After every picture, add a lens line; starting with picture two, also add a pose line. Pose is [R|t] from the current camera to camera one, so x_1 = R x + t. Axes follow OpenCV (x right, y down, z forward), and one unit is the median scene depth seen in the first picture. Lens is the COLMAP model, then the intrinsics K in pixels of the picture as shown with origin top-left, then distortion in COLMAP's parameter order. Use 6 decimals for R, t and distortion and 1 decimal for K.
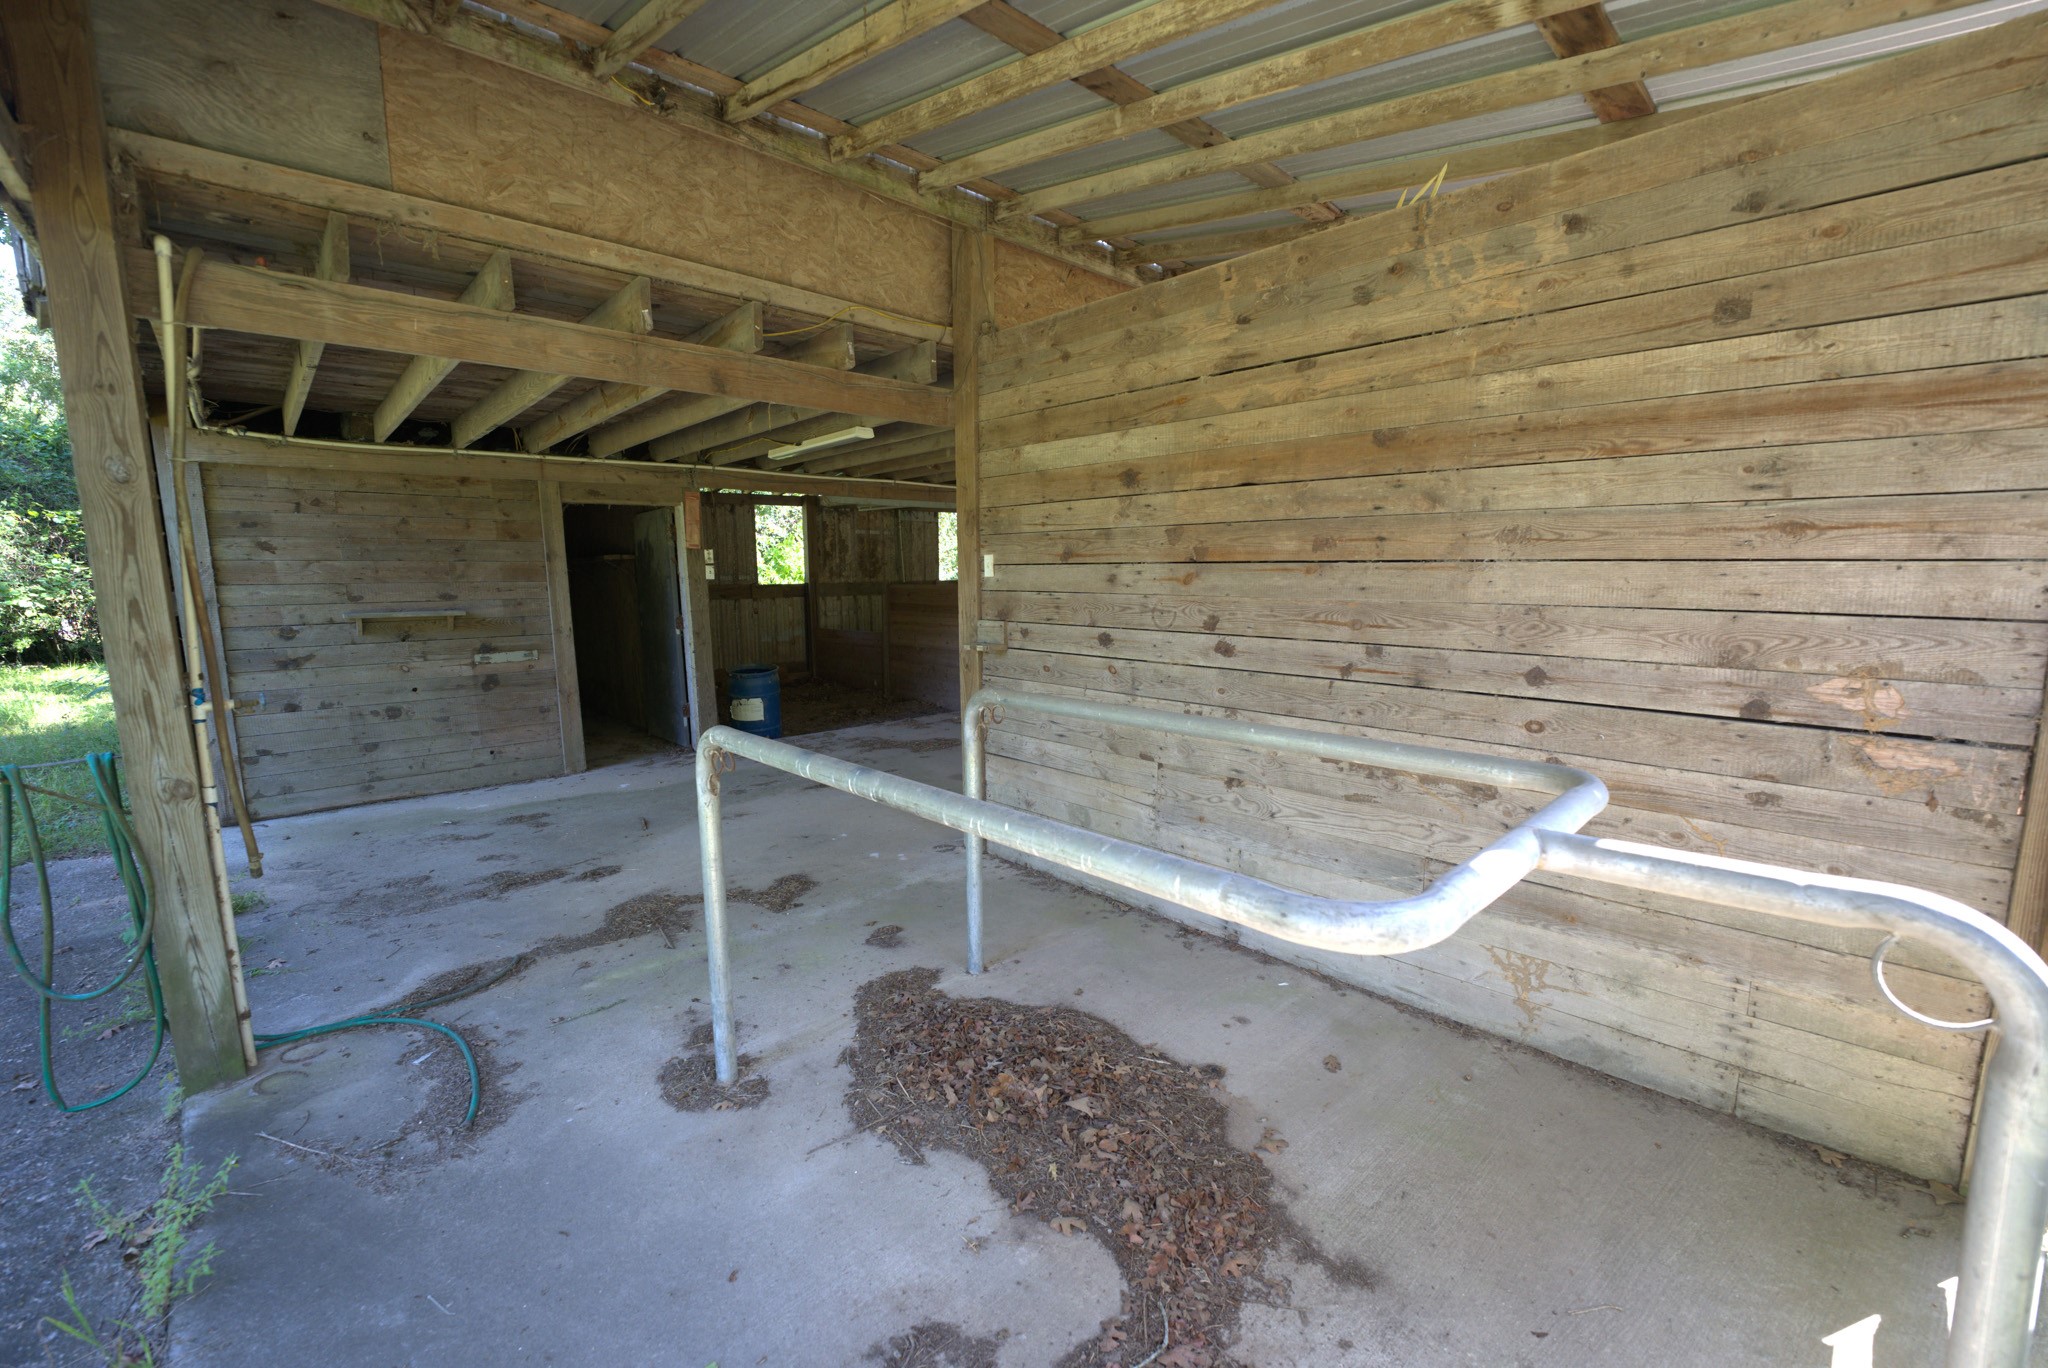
lens RADIAL K [[838.2, 0, 1022.1], [0, 838.2, 687.2], [0, 0, 1]] dist [0.000068, 0.000000]
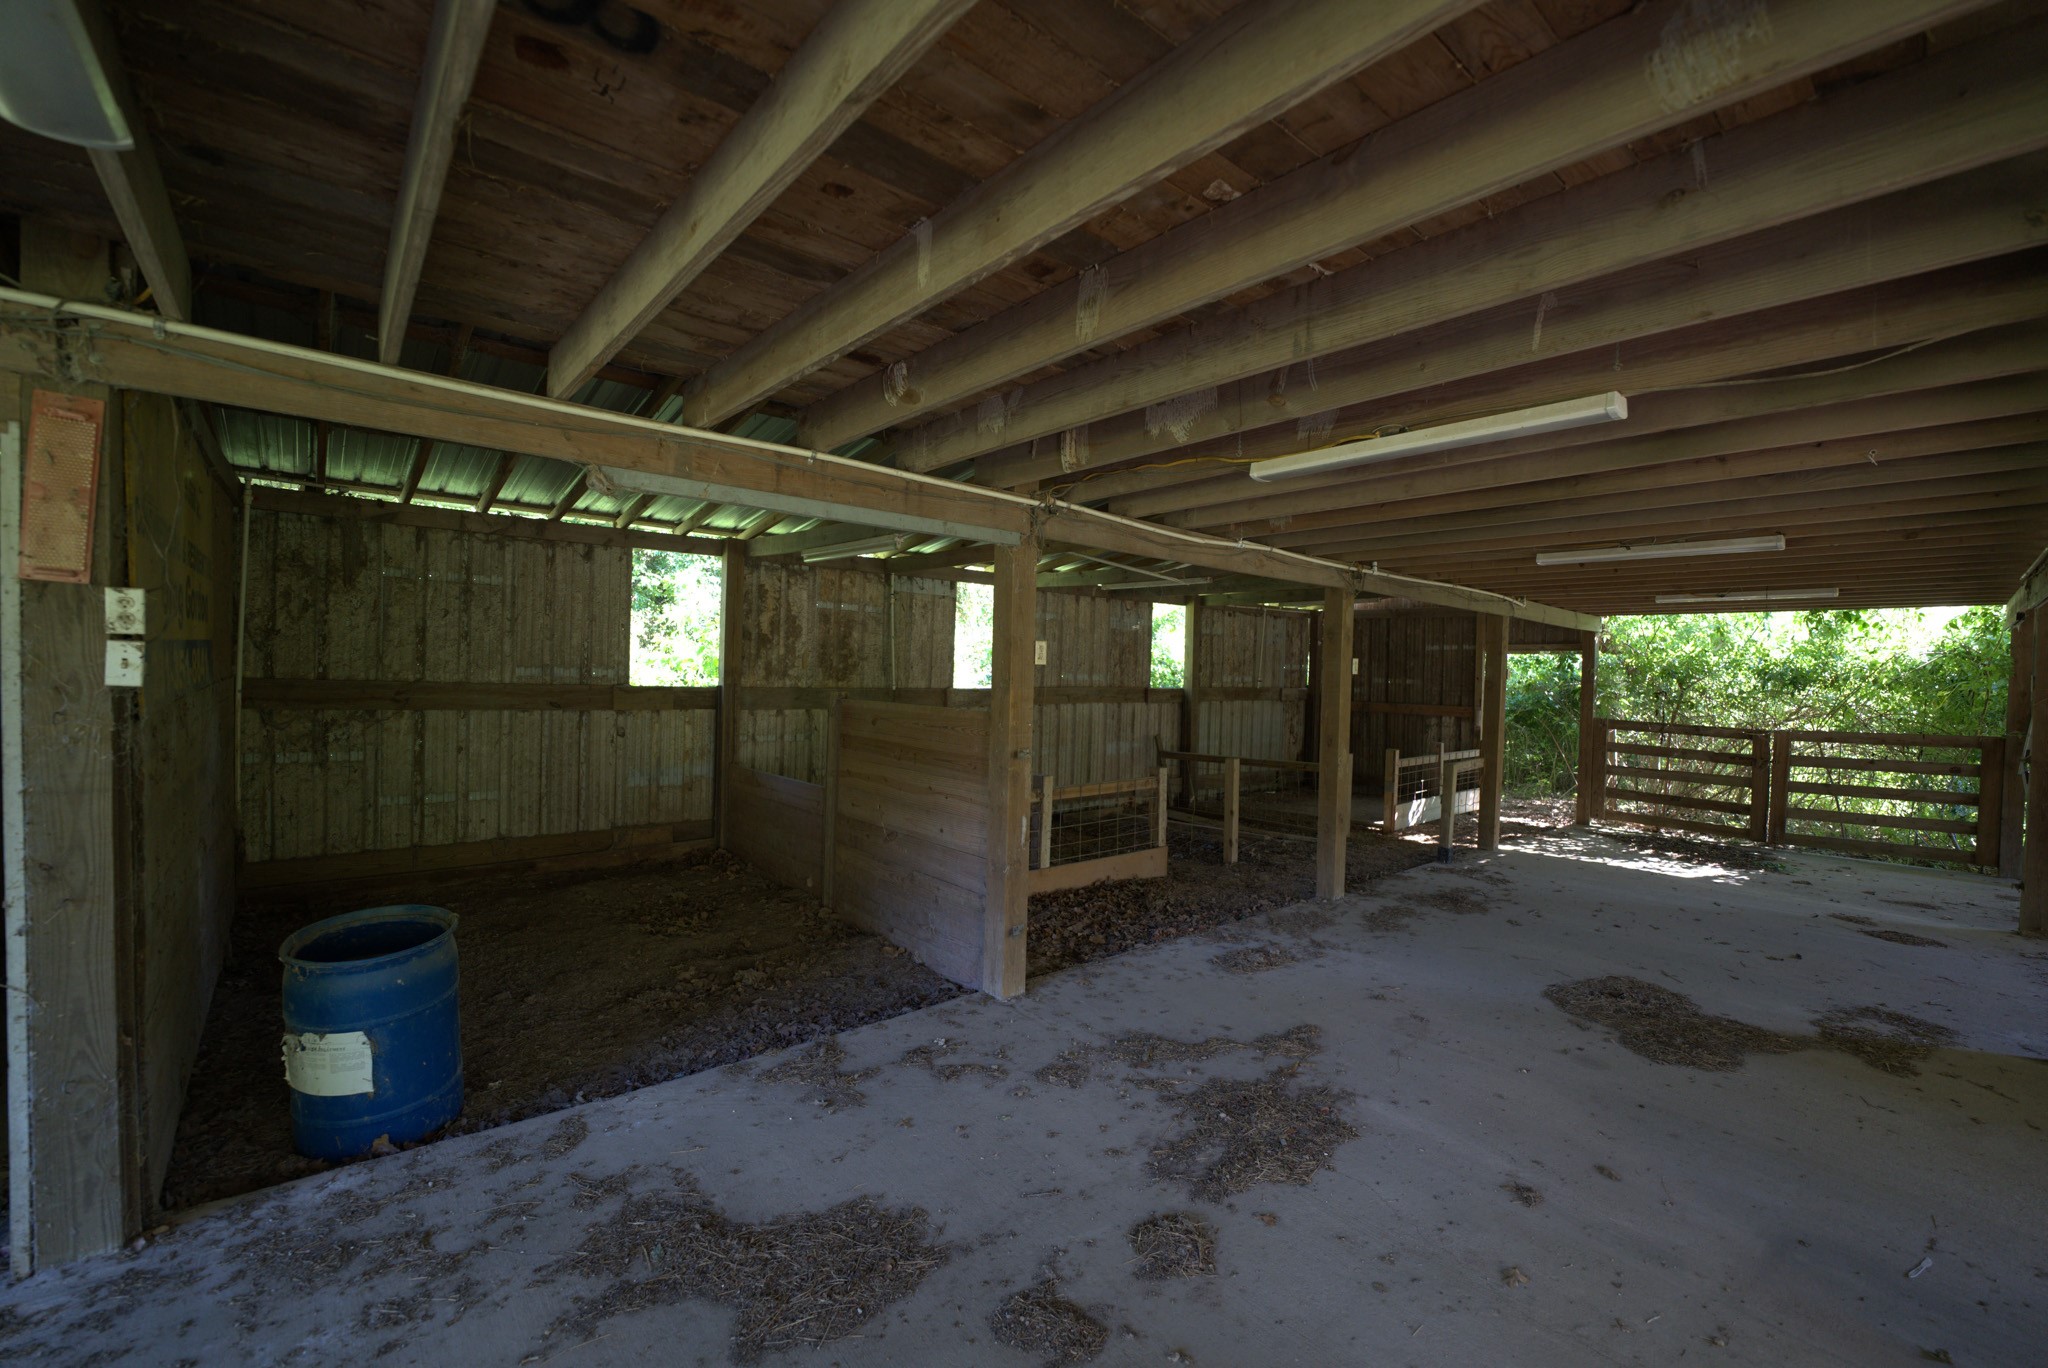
lens RADIAL K [[832.5, 0, 1027.2], [0, 832.5, 681.3], [0, 0, 1]] dist [-0.019416, 0.000142]
pose [[0.998372, 0.042300, -0.038266, -0.021869], [-0.046736, 0.991225, -0.123648, -0.064855], [0.032700, 0.125235, 0.991588, 0.426942]]
